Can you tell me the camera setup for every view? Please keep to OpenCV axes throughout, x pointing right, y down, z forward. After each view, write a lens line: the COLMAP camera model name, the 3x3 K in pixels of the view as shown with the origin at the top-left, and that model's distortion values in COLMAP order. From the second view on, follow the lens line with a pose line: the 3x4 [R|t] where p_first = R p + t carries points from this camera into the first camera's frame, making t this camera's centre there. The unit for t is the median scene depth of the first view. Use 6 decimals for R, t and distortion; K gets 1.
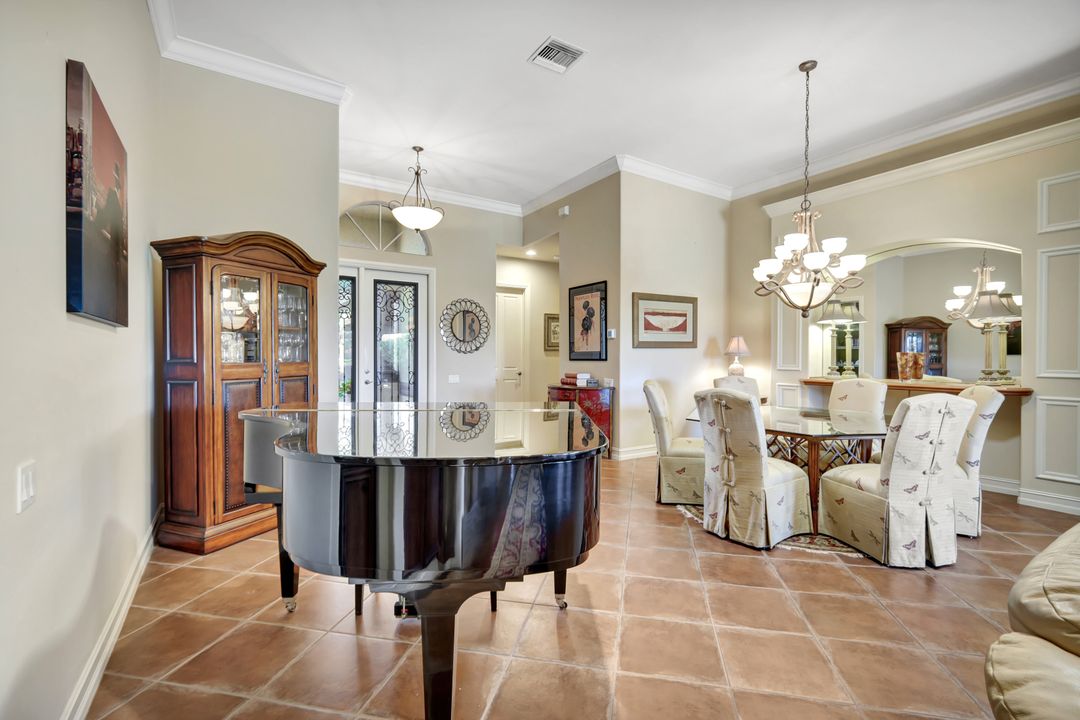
lens RADIAL K [[468.6, 0, 539.5], [0, 468.6, 352.2], [0, 0, 1]] dist [0.002166, 0.000447]
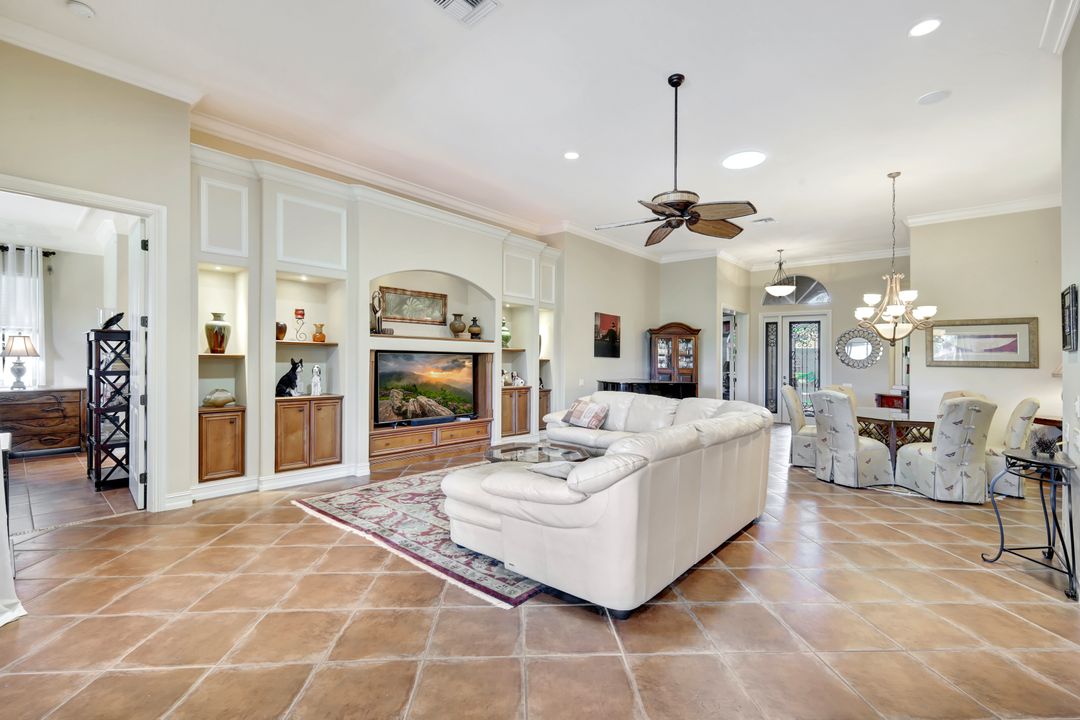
lens RADIAL K [[470.6, 0, 525.0], [0, 470.6, 362.2], [0, 0, 1]] dist [0.015321, 0.000436]
pose [[0.229186, 0.003005, -0.973378, 1.542549], [-0.008638, 0.999962, 0.001054, -0.009268], [0.973344, 0.008166, 0.229204, -0.425582]]
